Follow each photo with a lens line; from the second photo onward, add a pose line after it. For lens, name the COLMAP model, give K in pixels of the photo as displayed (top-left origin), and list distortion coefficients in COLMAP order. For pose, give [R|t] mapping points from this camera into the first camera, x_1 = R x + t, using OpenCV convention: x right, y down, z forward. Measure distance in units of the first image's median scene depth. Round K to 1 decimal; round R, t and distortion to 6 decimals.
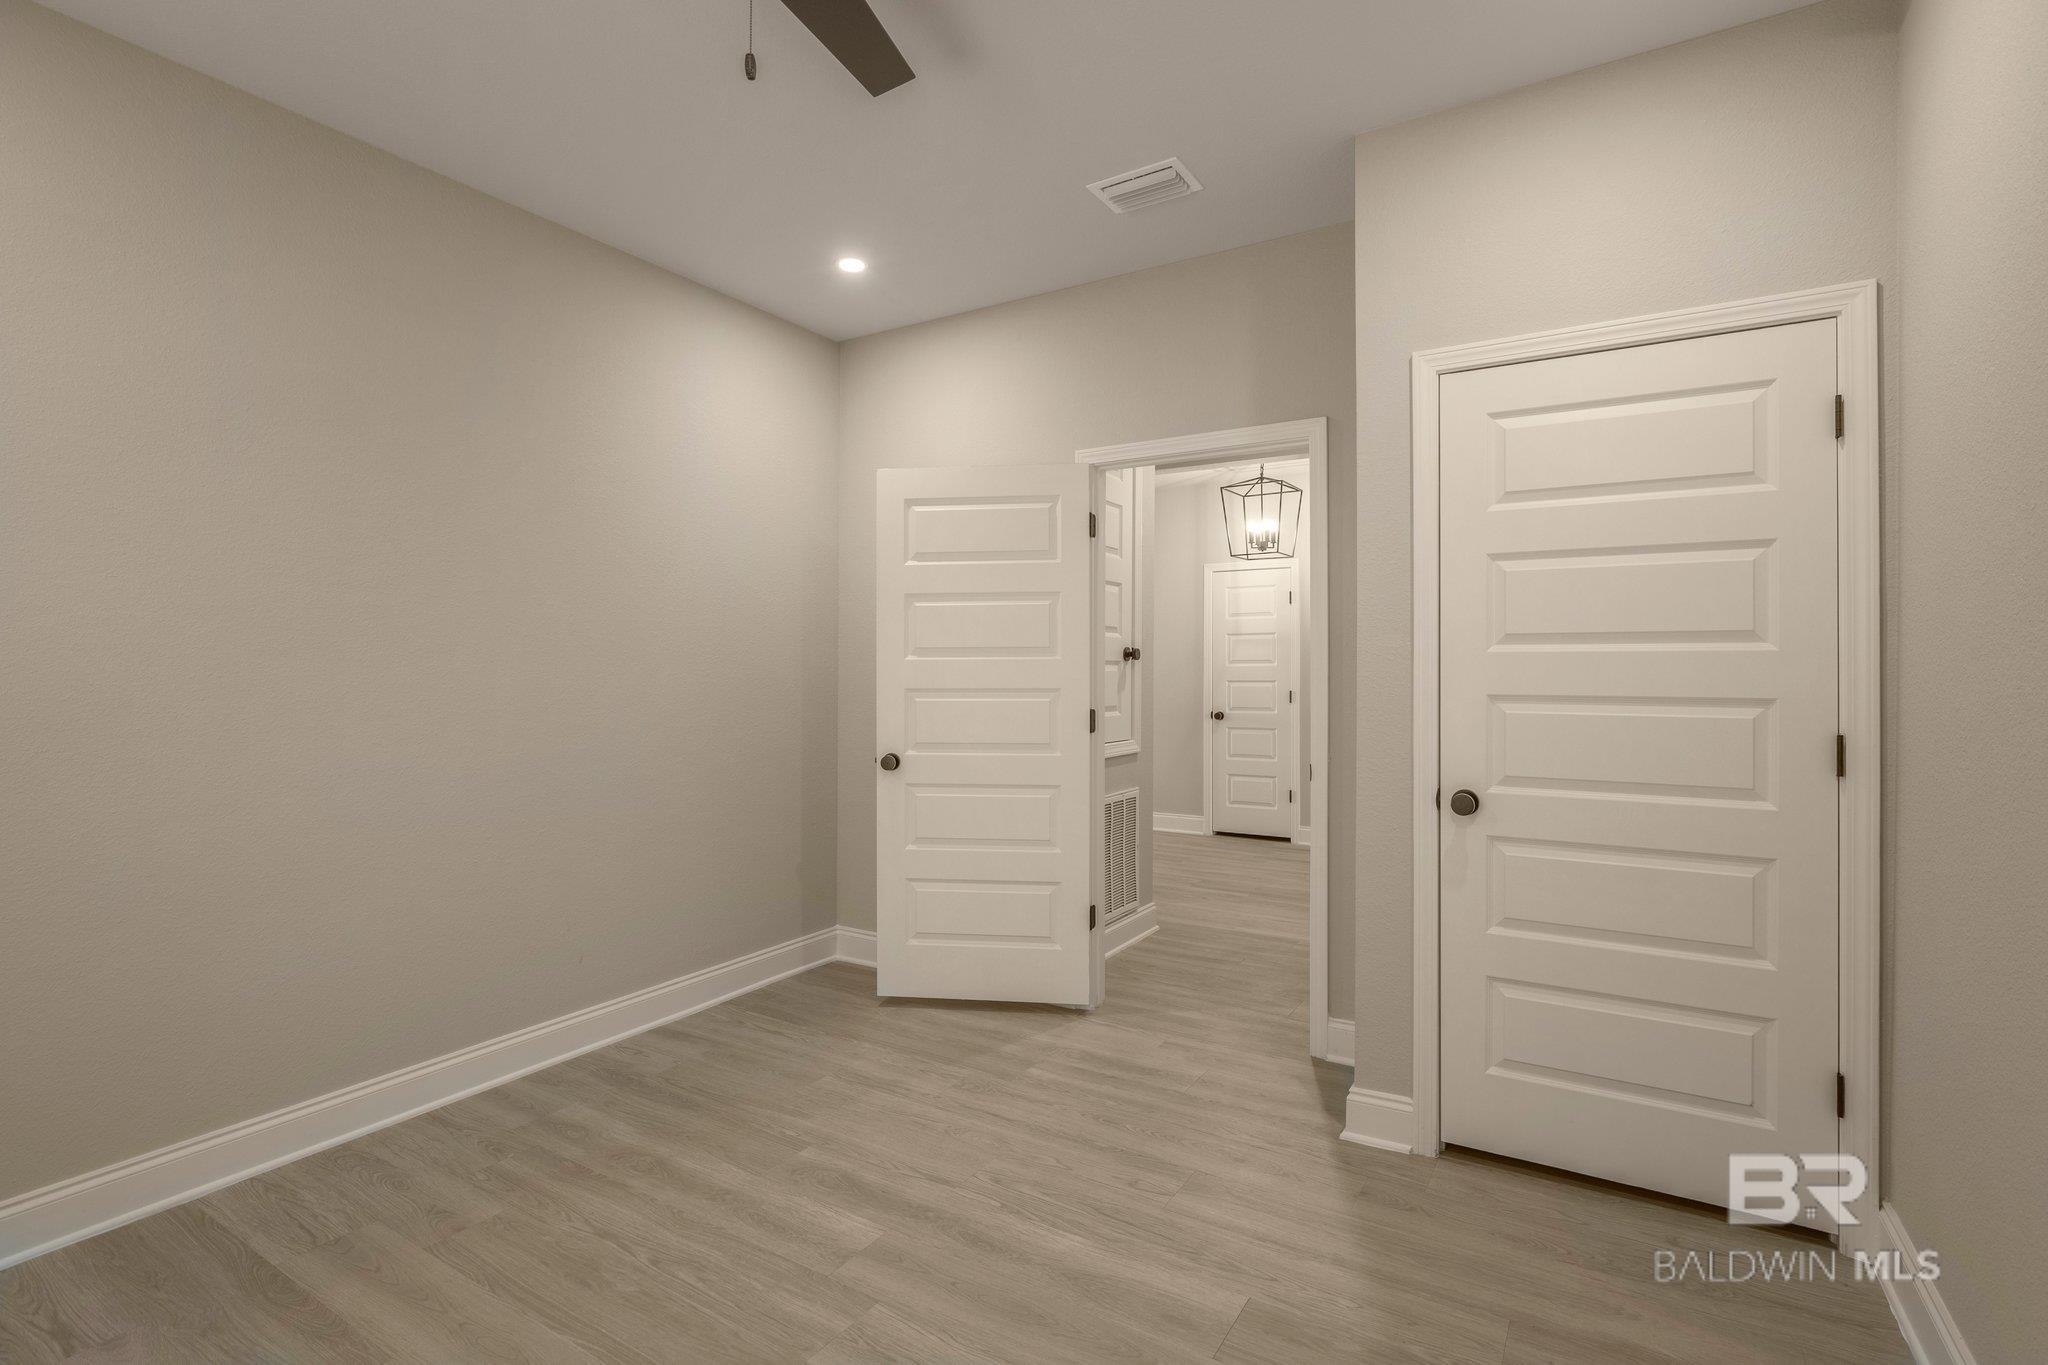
lens RADIAL K [[949.0, 0, 1024.1], [0, 949.0, 666.2], [0, 0, 1]] dist [-0.002077, -0.000065]
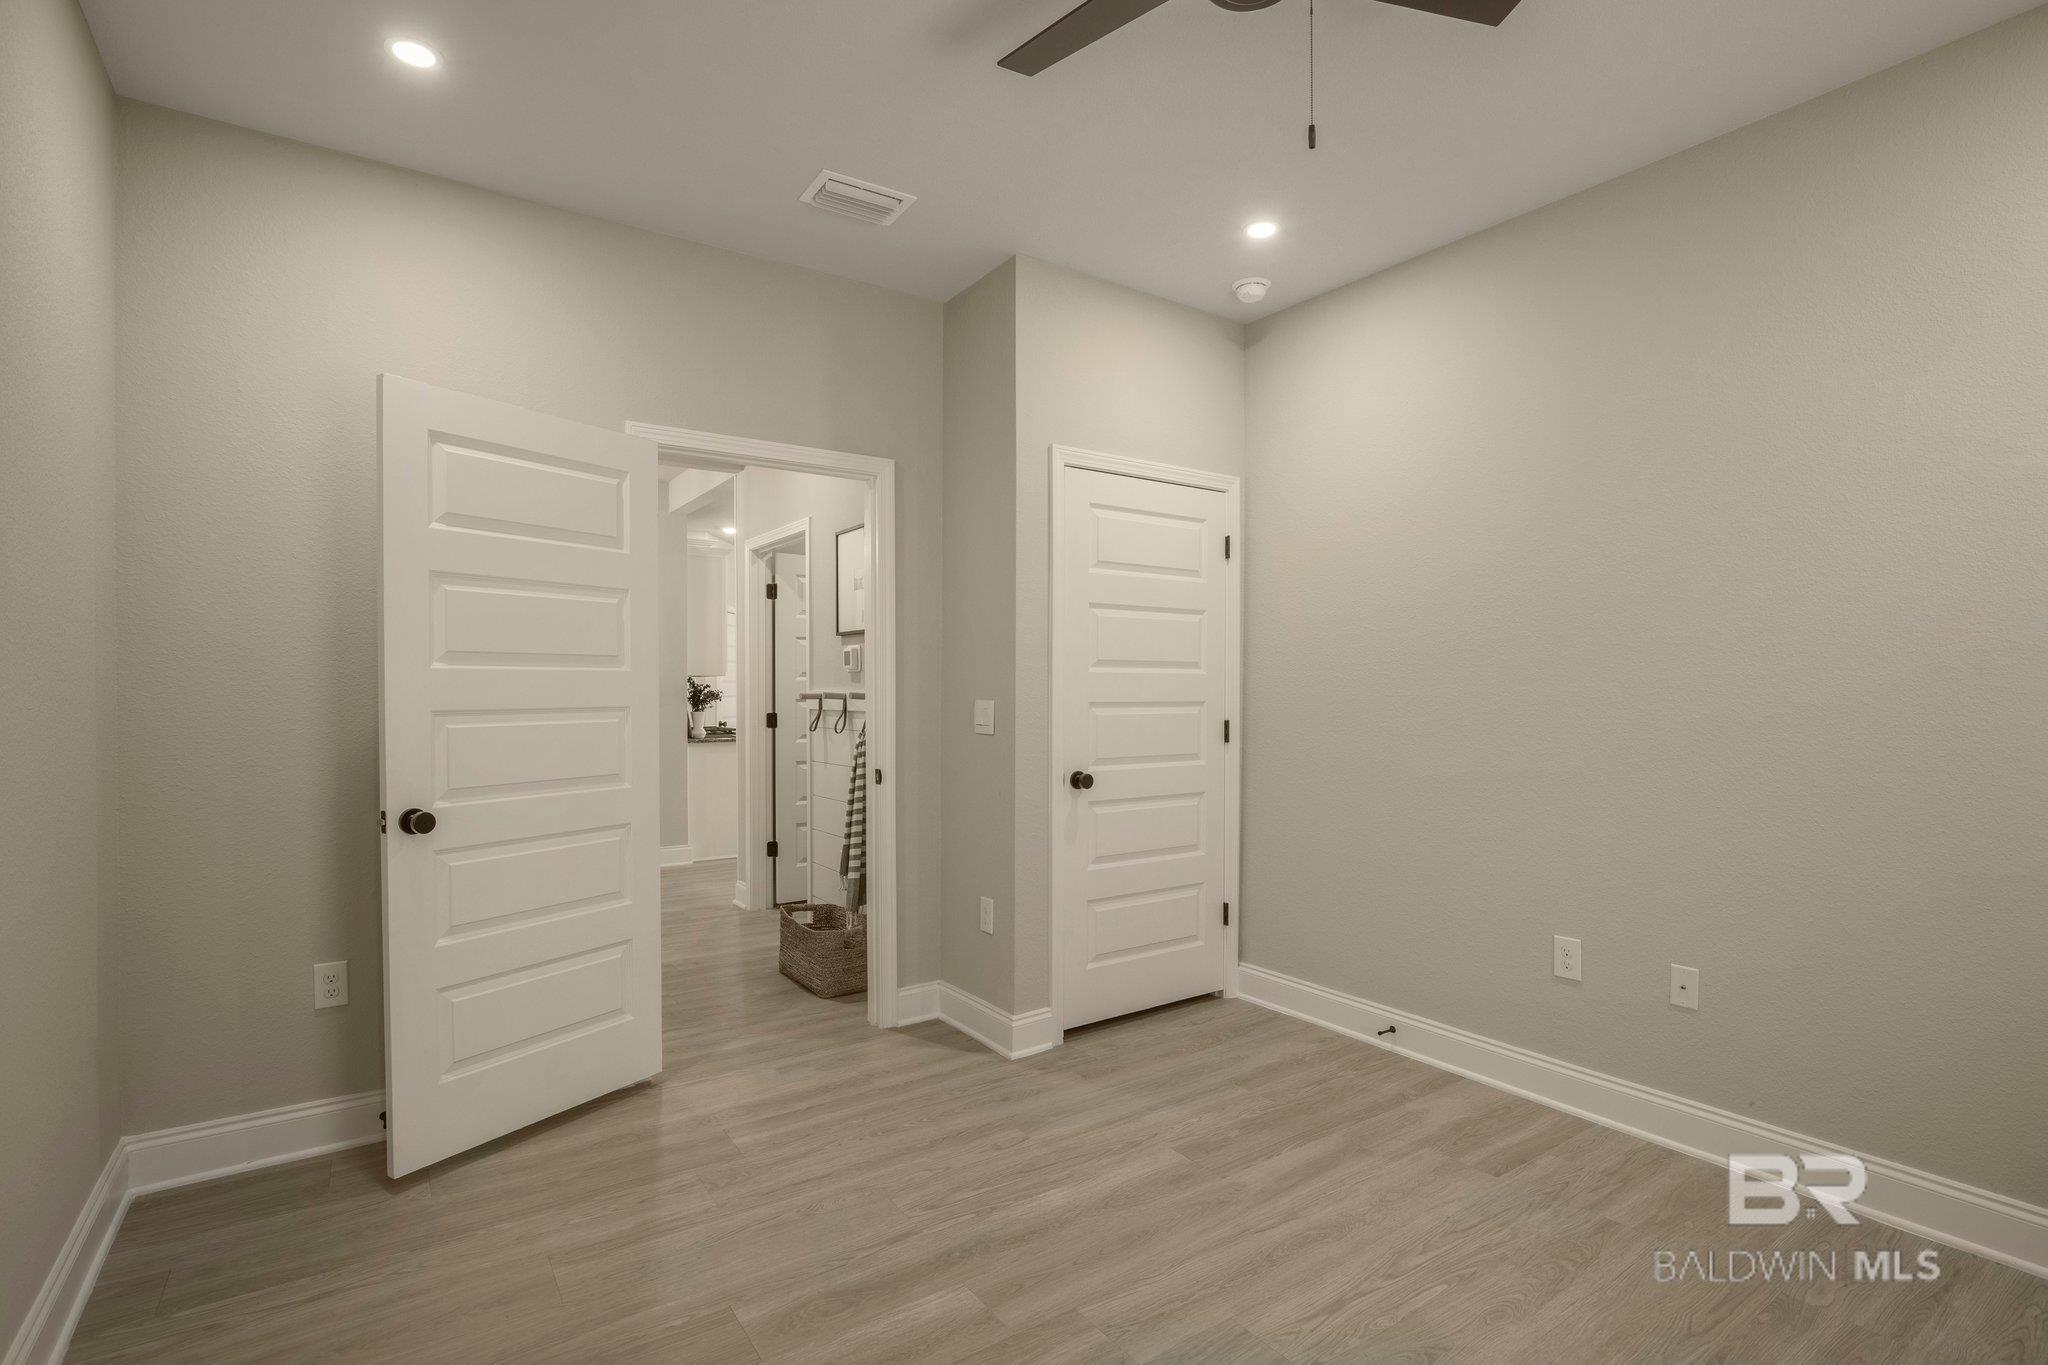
lens RADIAL K [[969.2, 0, 1022.9], [0, 969.2, 700.3], [0, 0, 1]] dist [-0.007021, 0.000179]
pose [[0.410029, -0.012280, 0.911990, -0.846597], [-0.004654, 0.999868, 0.015555, 0.005027], [-0.912061, -0.010623, 0.409918, 0.486351]]
